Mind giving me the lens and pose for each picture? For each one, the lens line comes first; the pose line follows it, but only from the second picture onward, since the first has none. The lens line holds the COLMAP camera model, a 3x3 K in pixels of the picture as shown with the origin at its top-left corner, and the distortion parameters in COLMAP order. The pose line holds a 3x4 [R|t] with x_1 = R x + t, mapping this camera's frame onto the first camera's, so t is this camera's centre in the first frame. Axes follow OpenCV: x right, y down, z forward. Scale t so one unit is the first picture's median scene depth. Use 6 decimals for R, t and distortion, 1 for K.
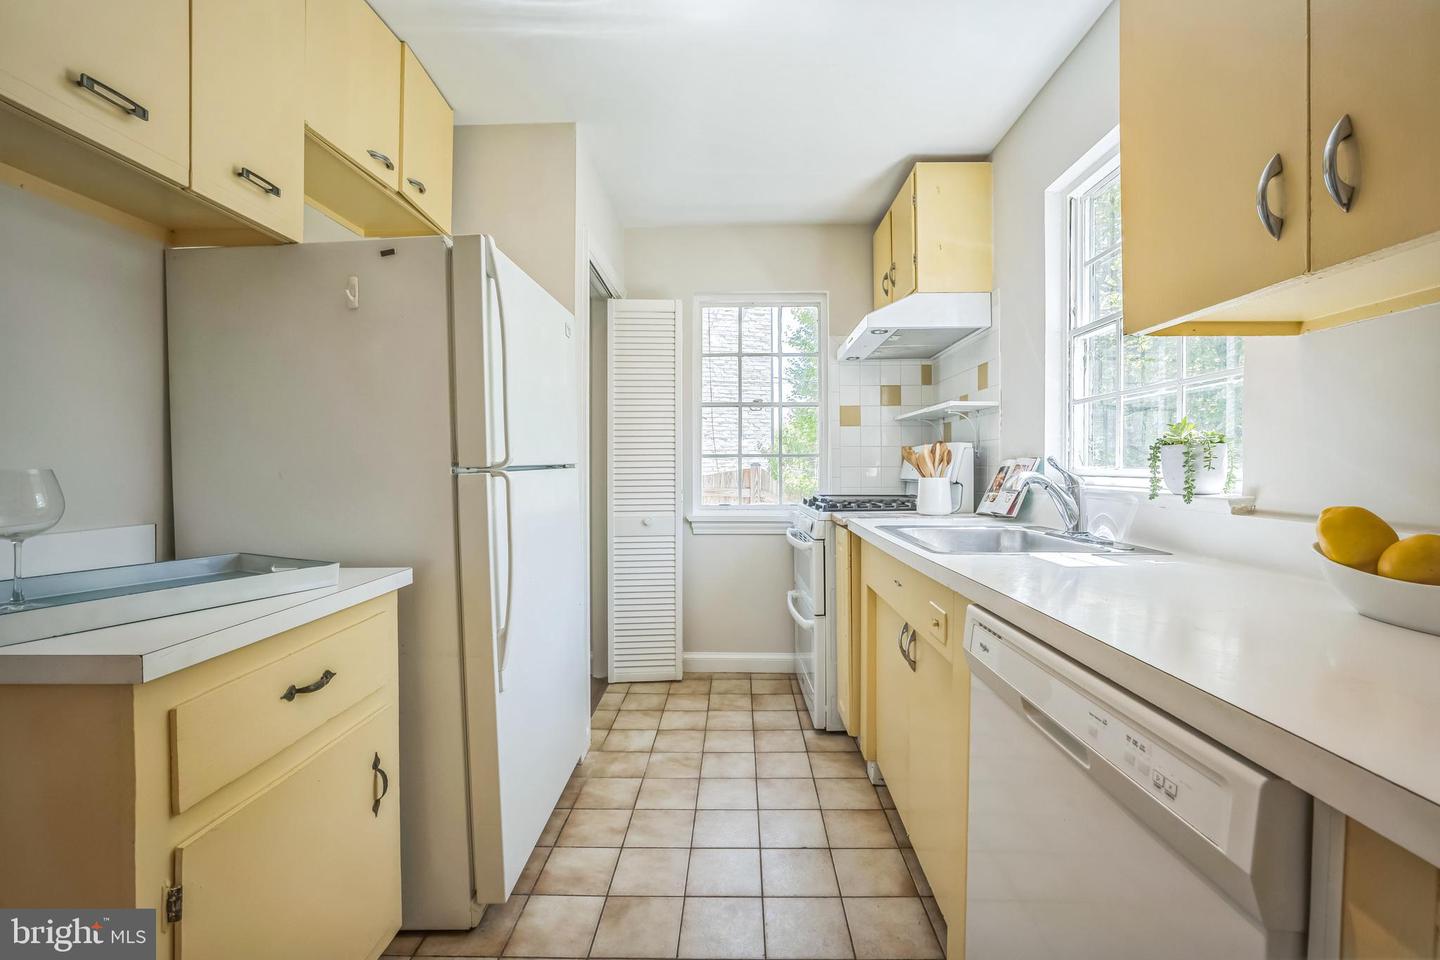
lens RADIAL K [[613.3, 0, 731.7], [0, 613.3, 466.0], [0, 0, 1]] dist [-0.027530, 0.010533]
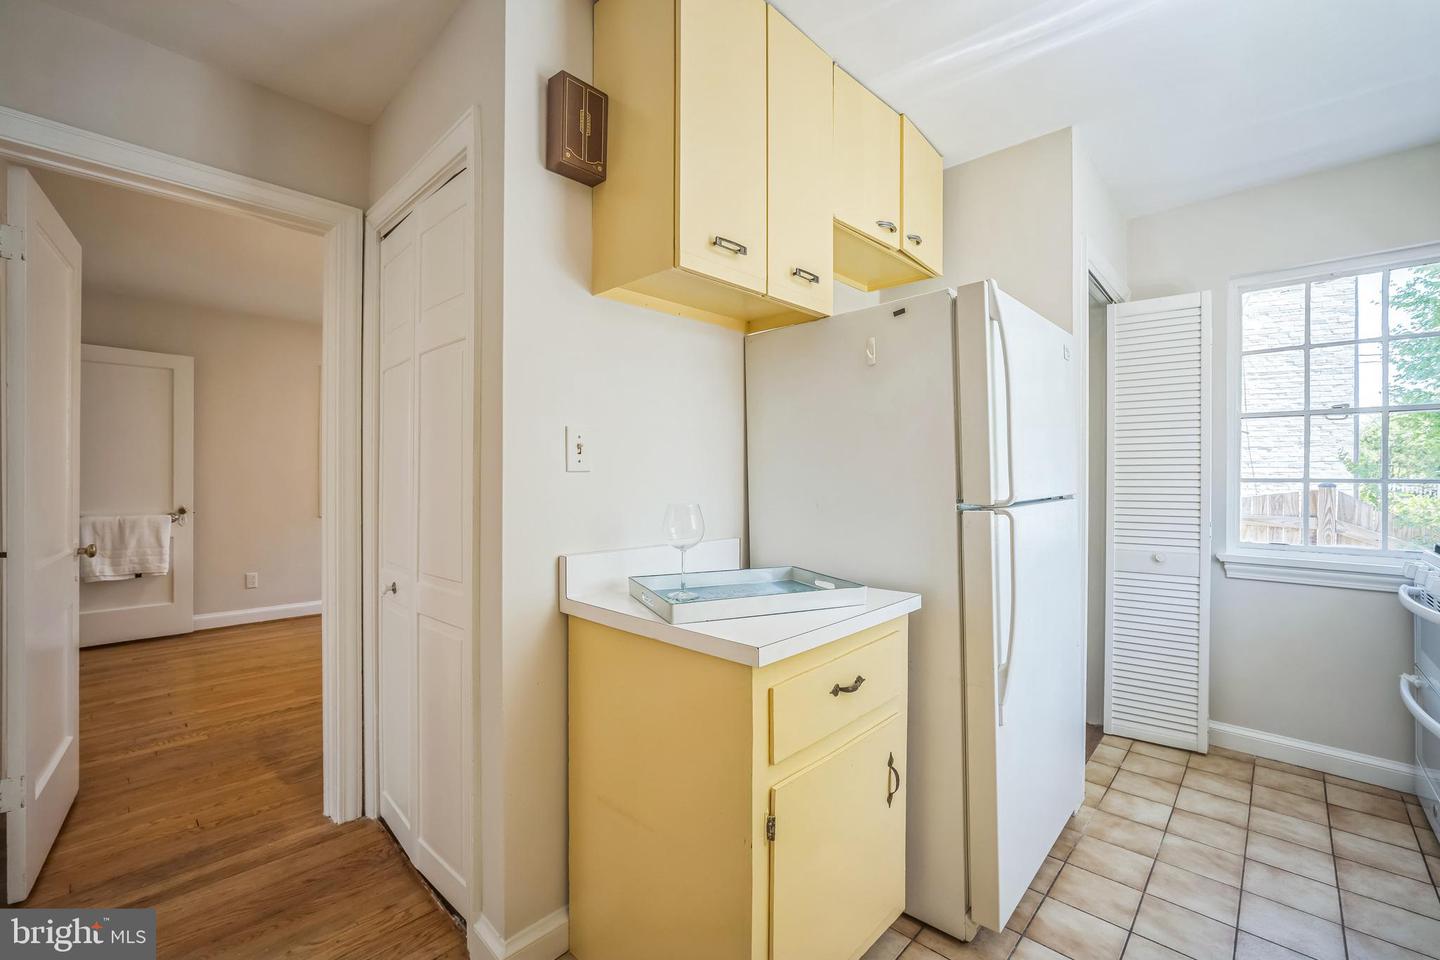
lens RADIAL K [[613.3, 0, 722.2], [0, 613.3, 475.6], [0, 0, 1]] dist [-0.027530, 0.010533]
pose [[0.742472, 0.004286, -0.669863, -0.040790], [-0.001062, 0.999986, 0.005222, -0.044676], [0.669876, -0.003166, 0.742466, -0.054781]]
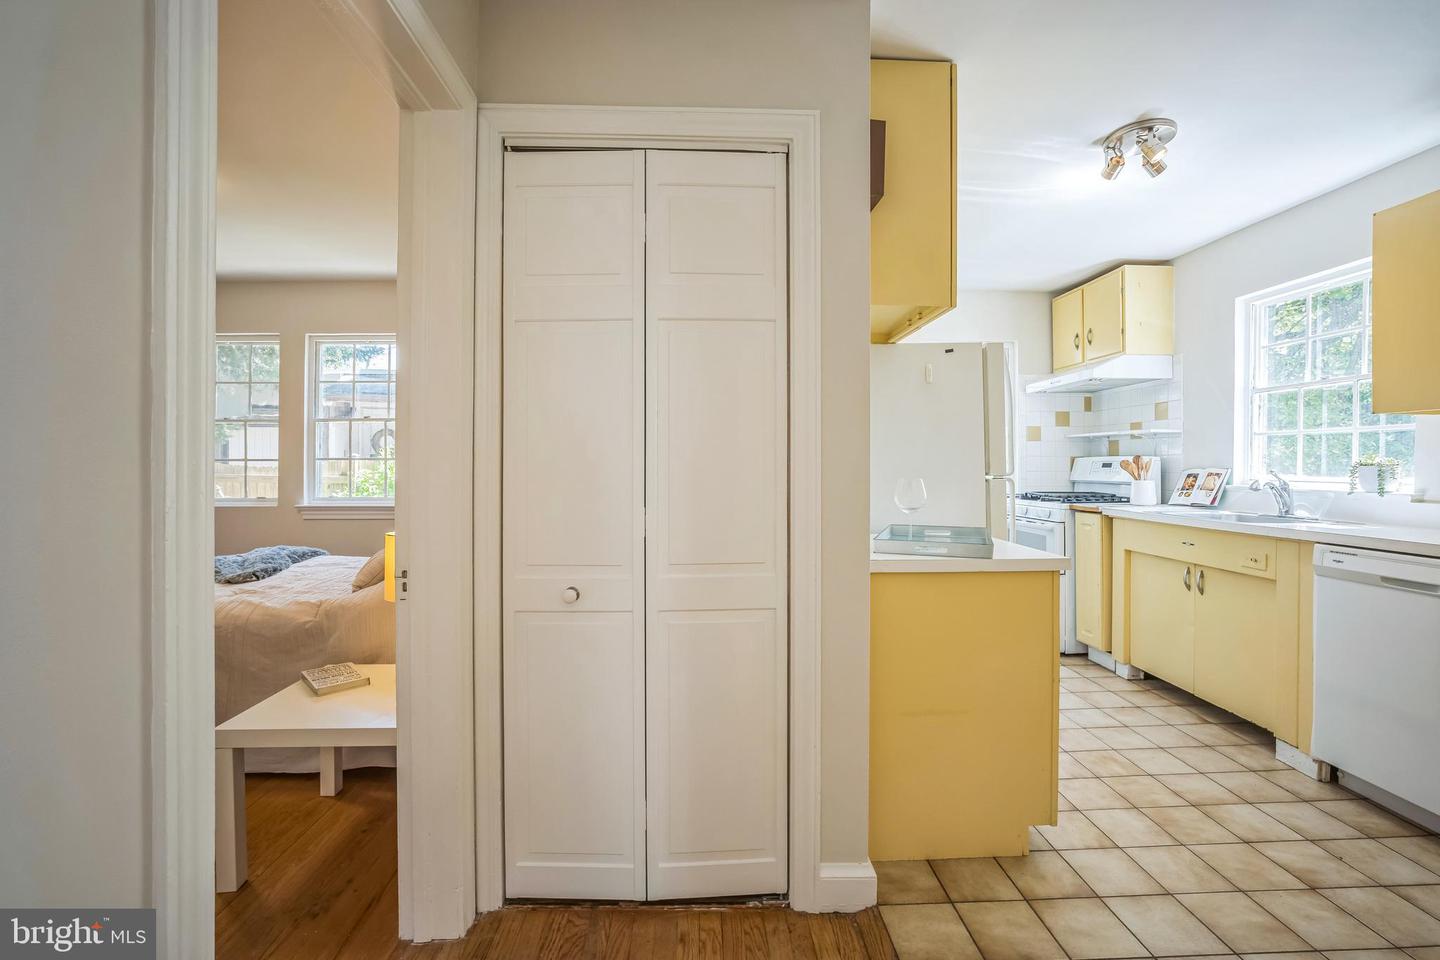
lens RADIAL K [[613.3, 0, 726.6], [0, 613.3, 464.7], [0, 0, 1]] dist [-0.027530, 0.010533]
pose [[0.997338, 0.004408, 0.072777, -1.103642], [-0.004699, 0.999982, 0.003835, -0.028370], [-0.072759, -0.004167, 0.997341, -0.566645]]
